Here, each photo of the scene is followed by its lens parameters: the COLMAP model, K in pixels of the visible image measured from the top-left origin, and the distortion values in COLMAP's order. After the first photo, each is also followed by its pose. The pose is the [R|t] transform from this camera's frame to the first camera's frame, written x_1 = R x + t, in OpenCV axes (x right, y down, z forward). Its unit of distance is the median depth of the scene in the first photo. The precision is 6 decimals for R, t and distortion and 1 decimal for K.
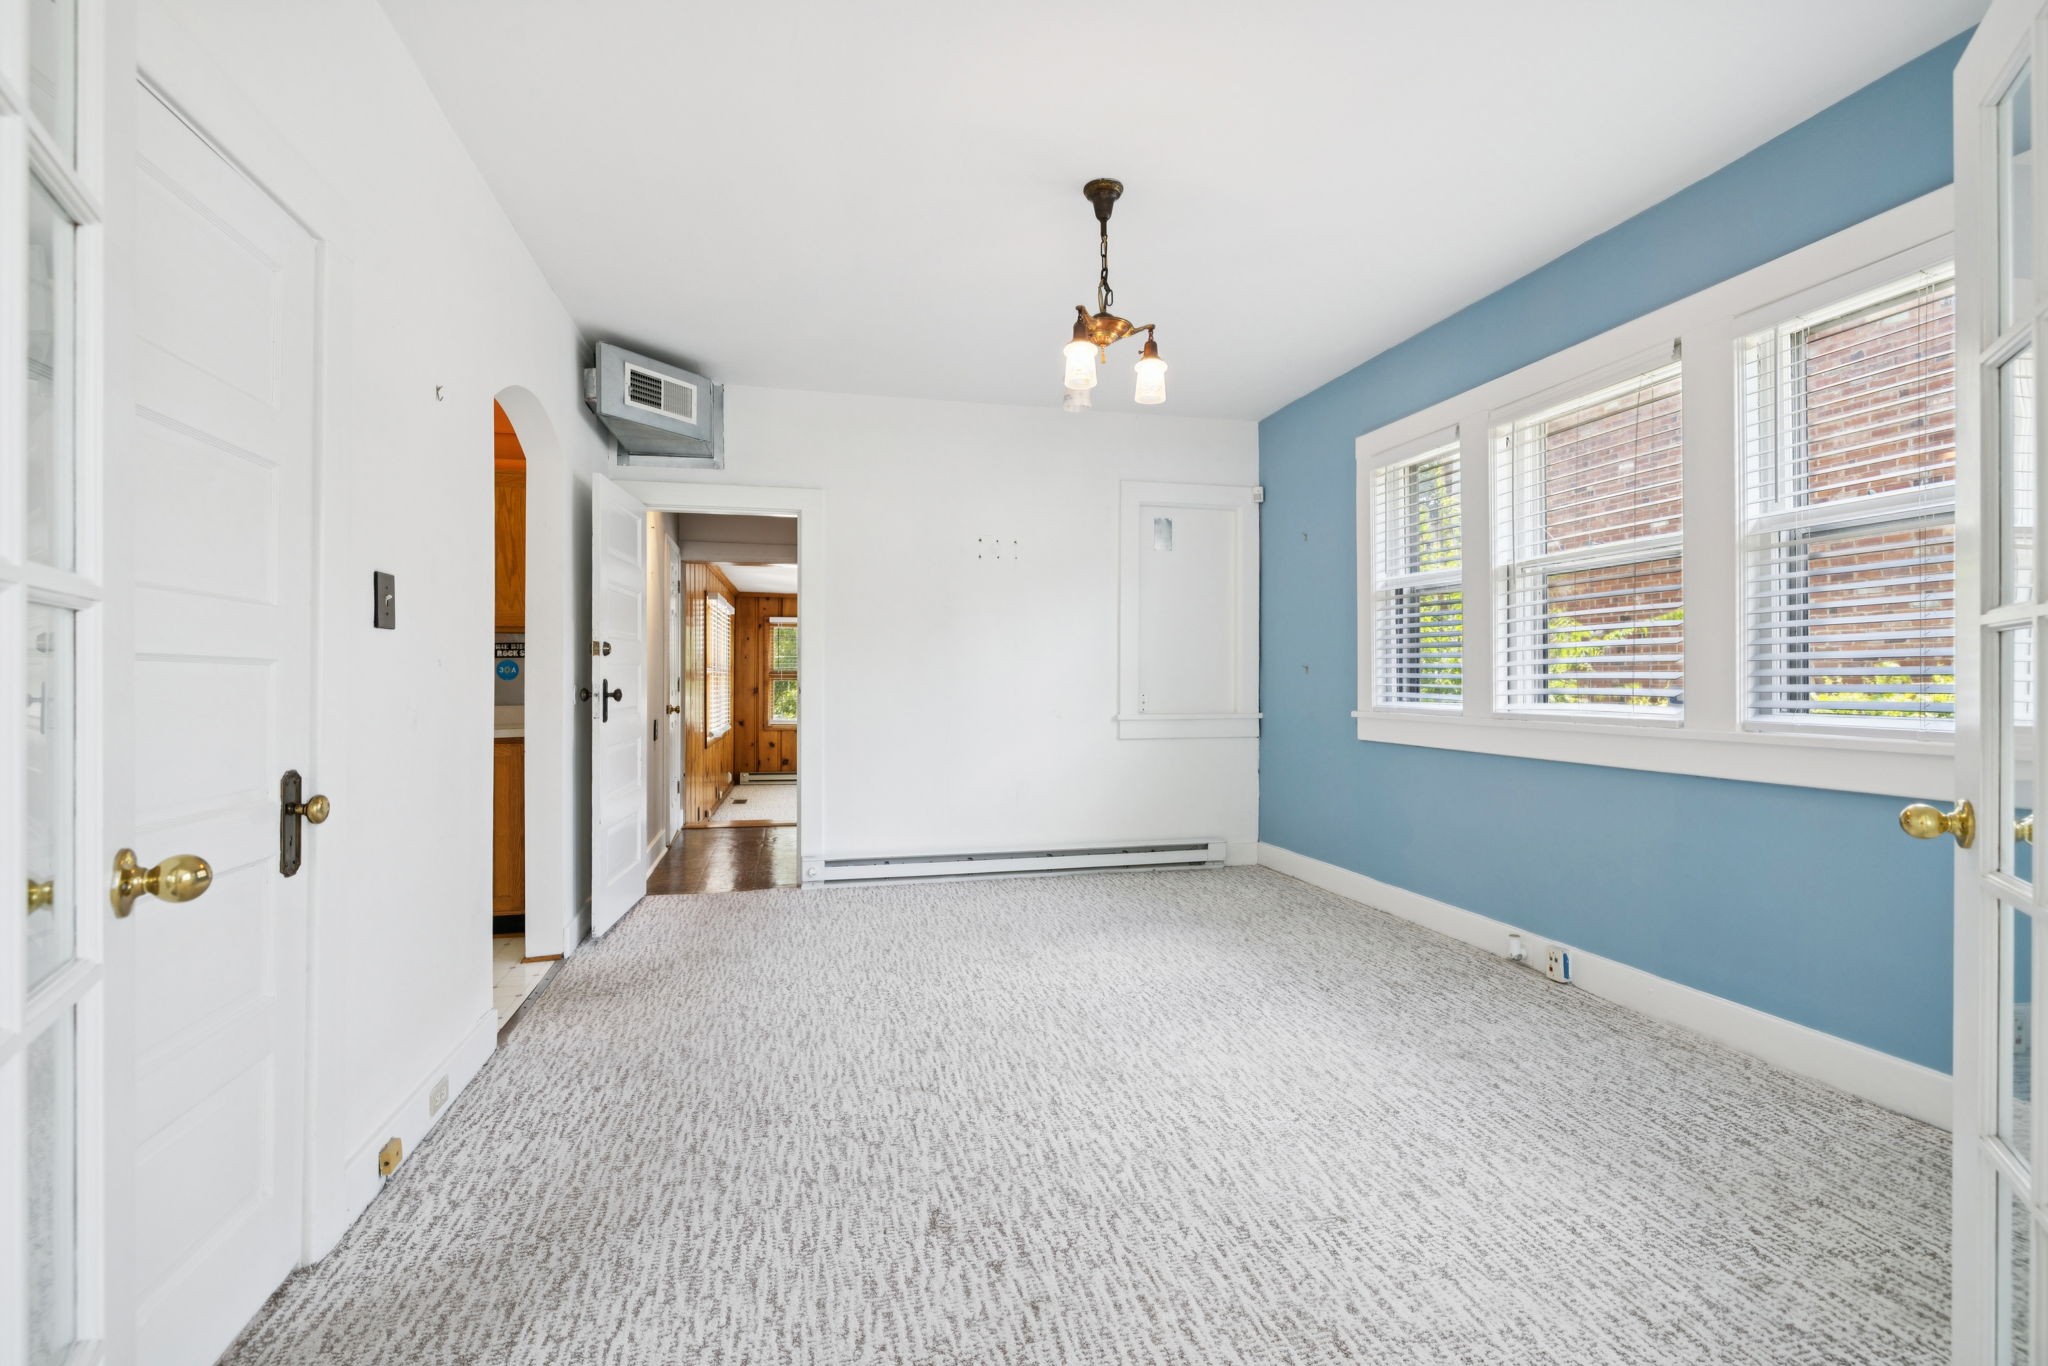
lens RADIAL K [[925.5, 0, 1033.6], [0, 925.5, 679.0], [0, 0, 1]] dist [-0.003198, 0.000562]
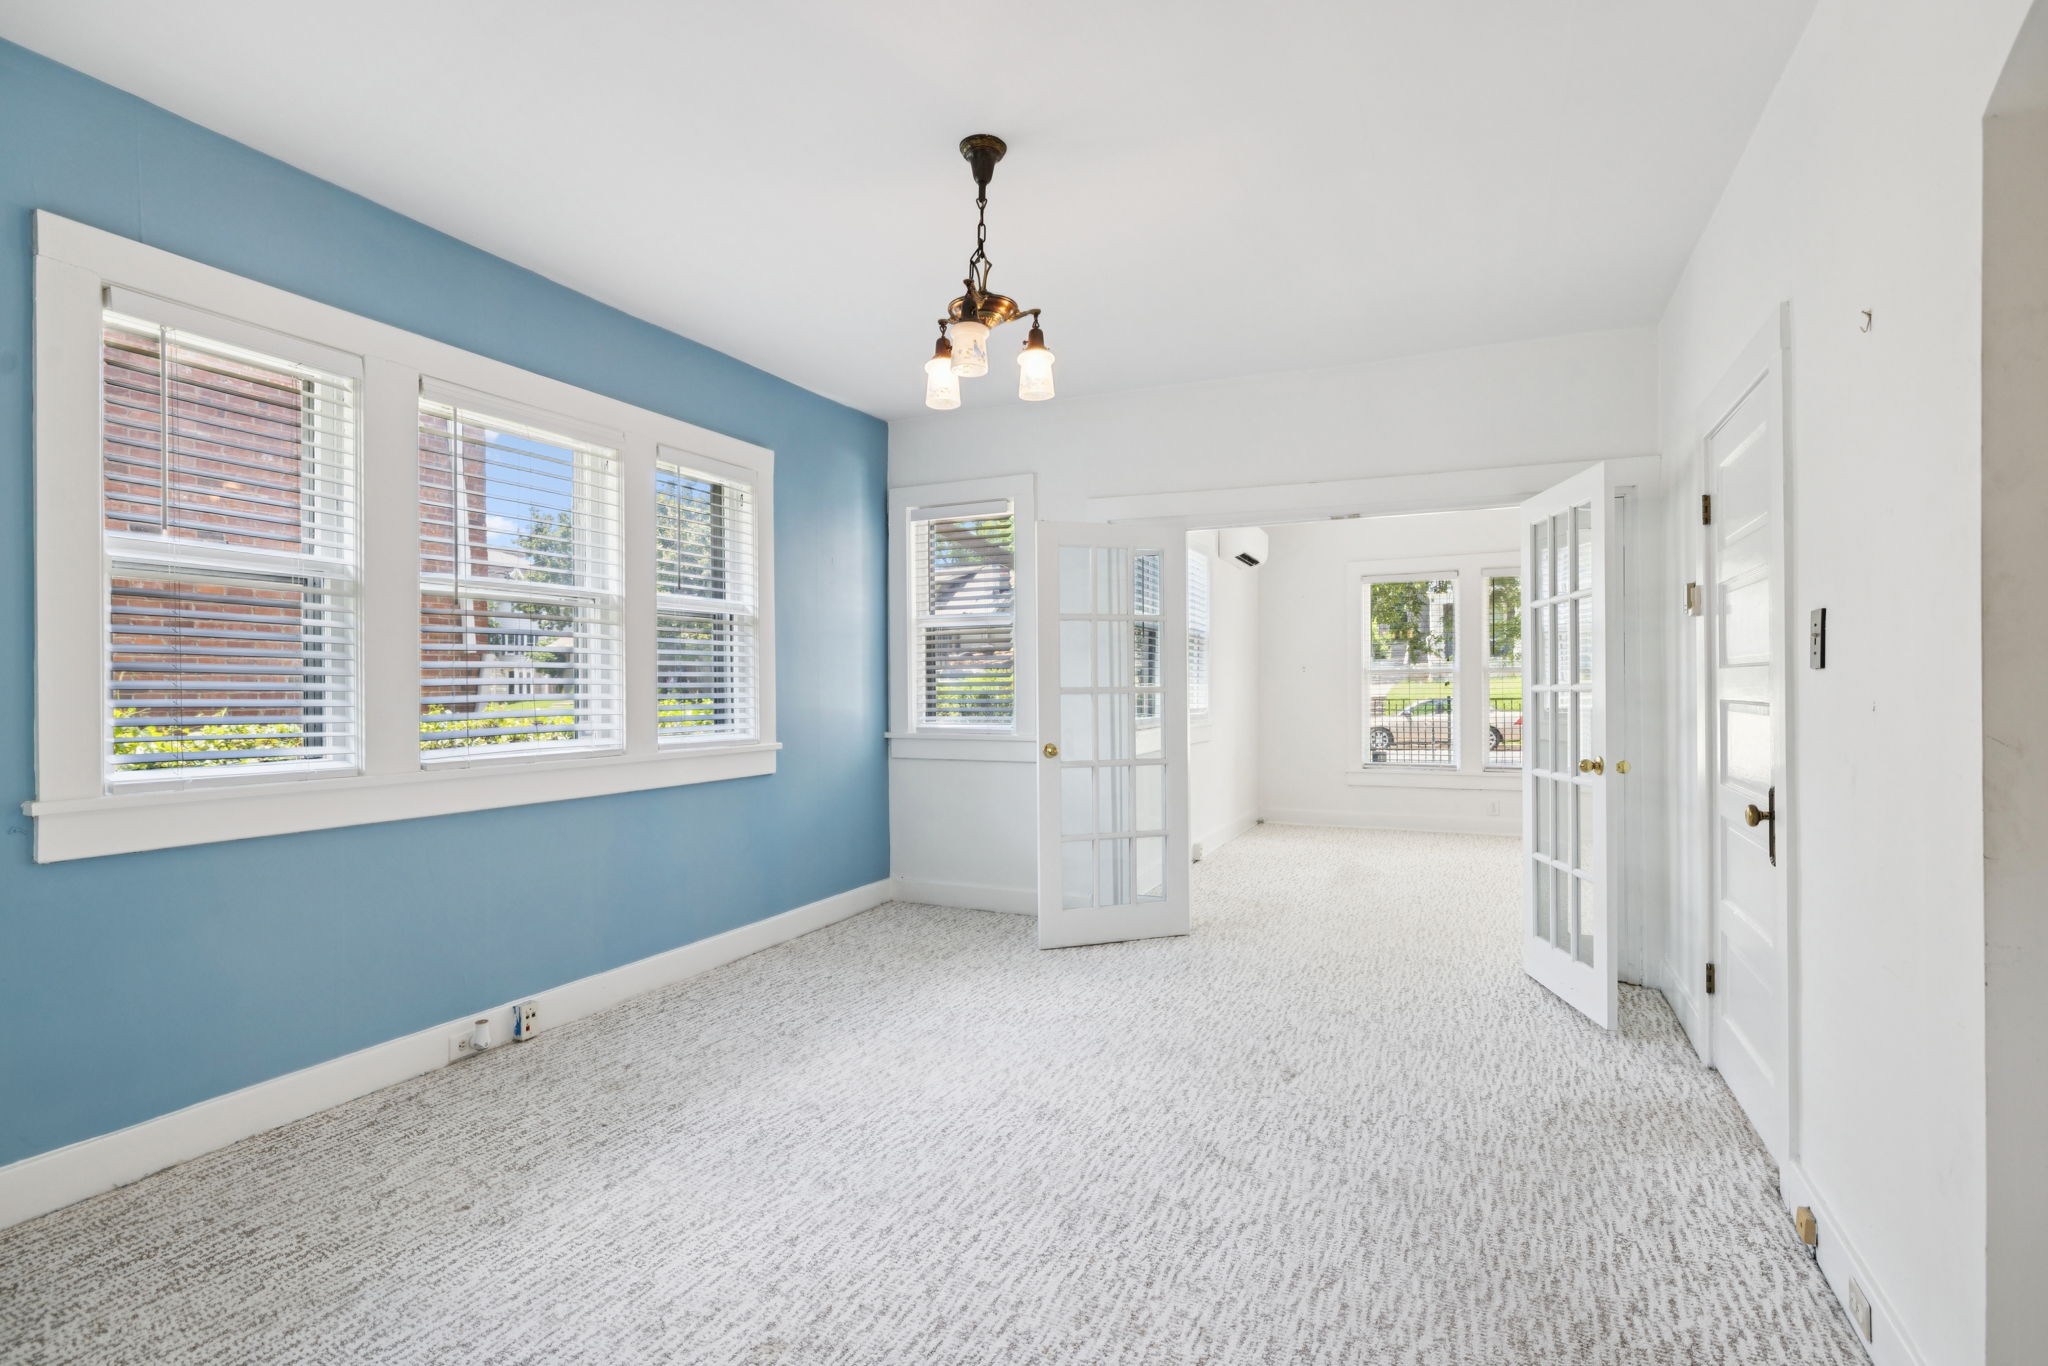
lens RADIAL K [[969.8, 0, 1026.8], [0, 969.8, 688.7], [0, 0, 1]] dist [-0.007362, 0.001989]
pose [[-0.768054, 0.007271, 0.640344, -0.702591], [0.007488, 0.999969, -0.002373, -0.034499], [-0.640341, 0.002972, -0.768085, 2.214538]]
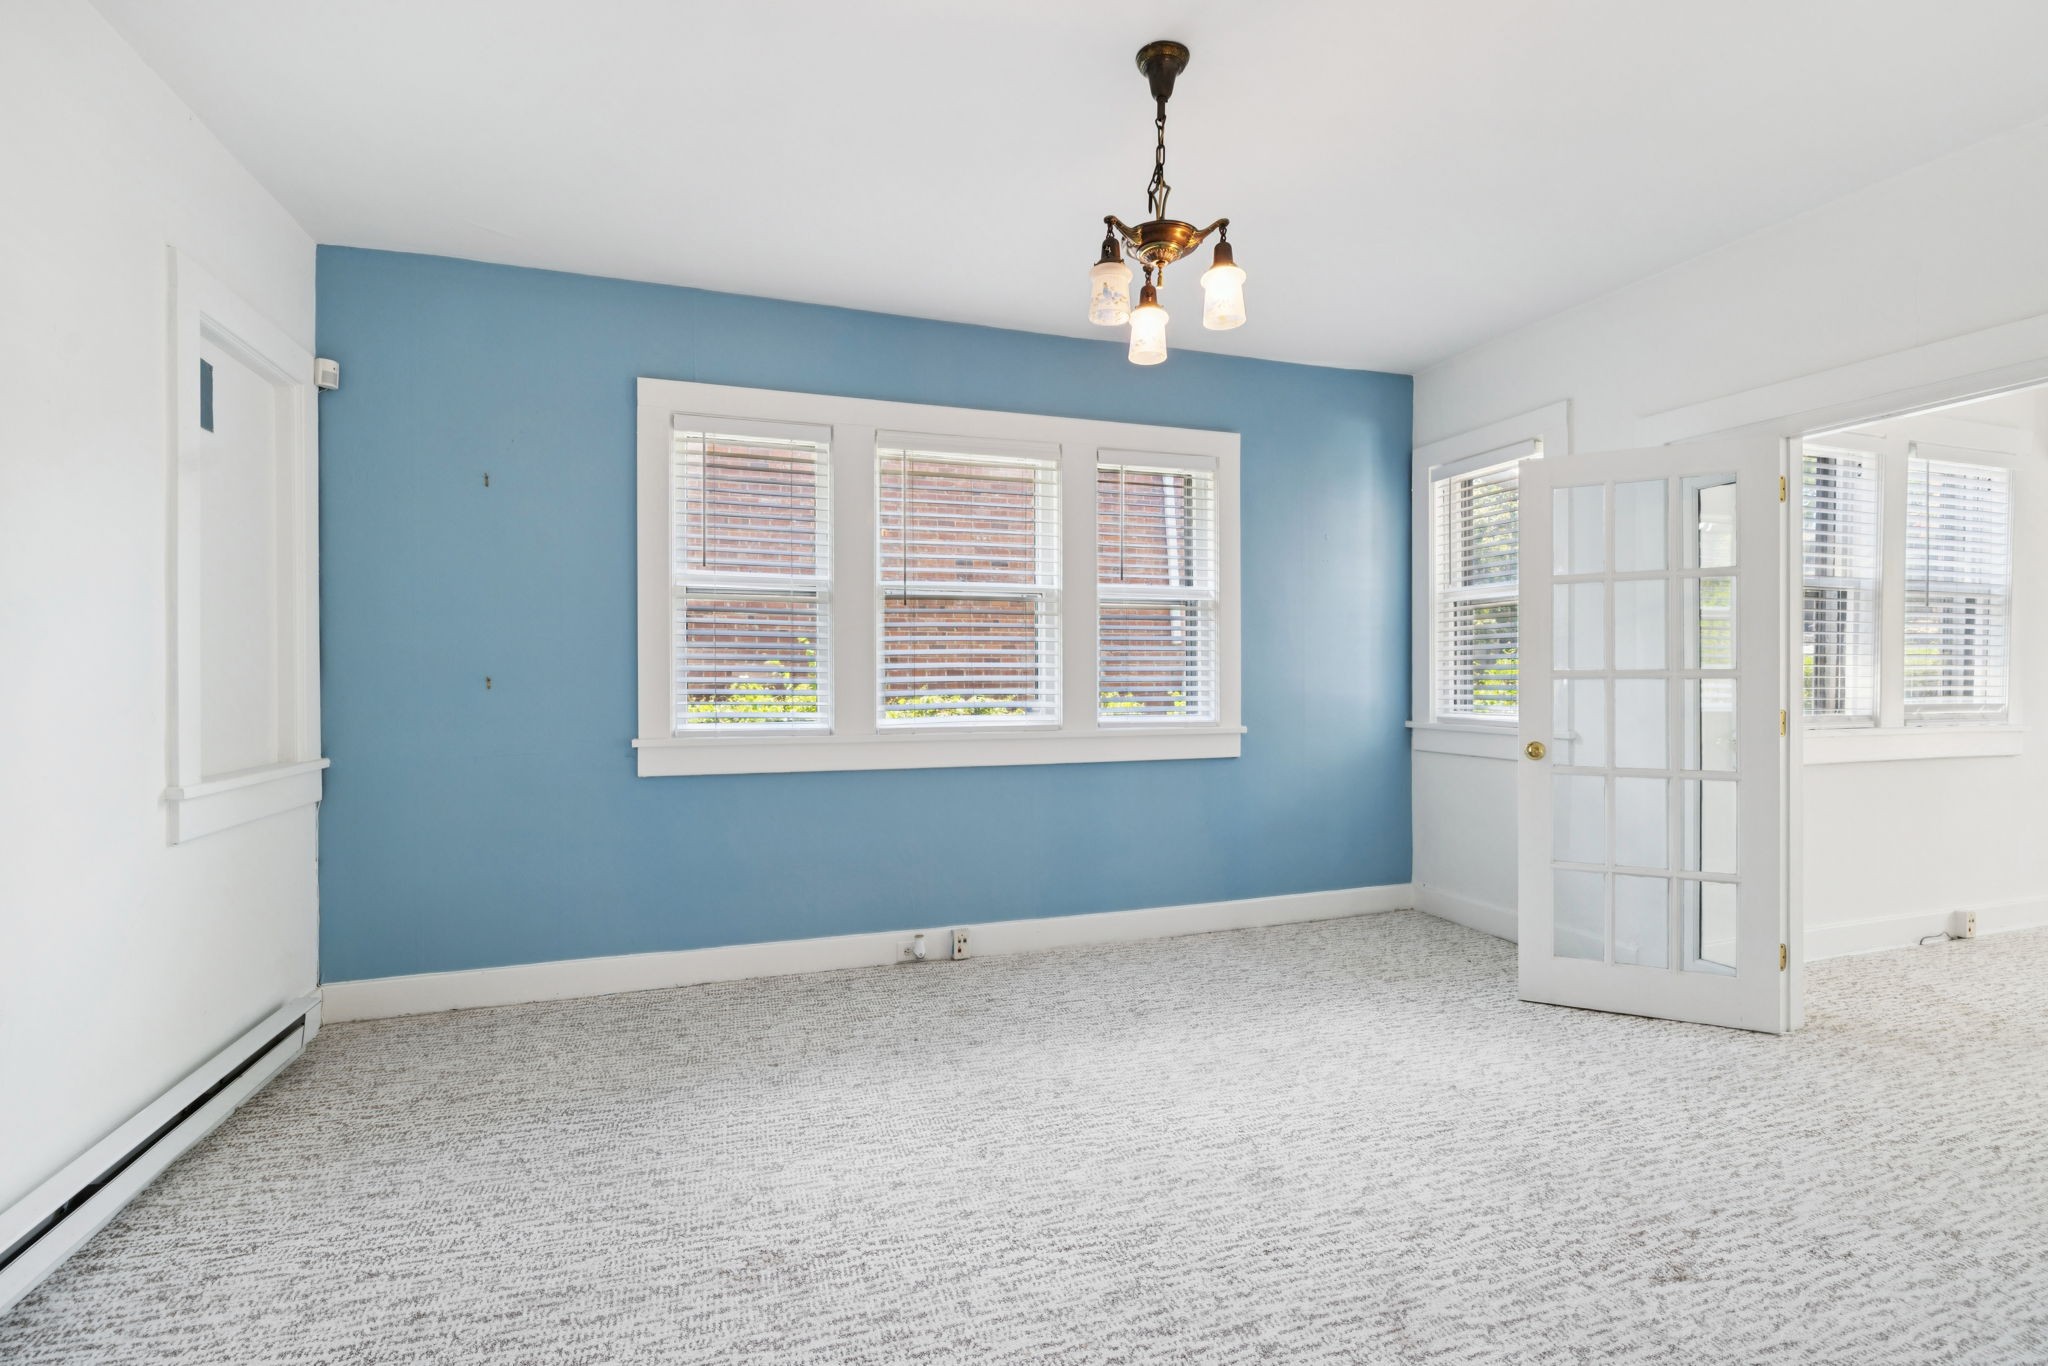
lens RADIAL K [[925.5, 0, 1033.6], [0, 925.5, 679.0], [0, 0, 1]] dist [-0.003198, 0.000562]
pose [[-0.078199, 0.003075, 0.996933, -0.898083], [0.001594, 0.999994, -0.002959, -0.023592], [-0.996936, 0.001358, -0.078204, 1.550231]]
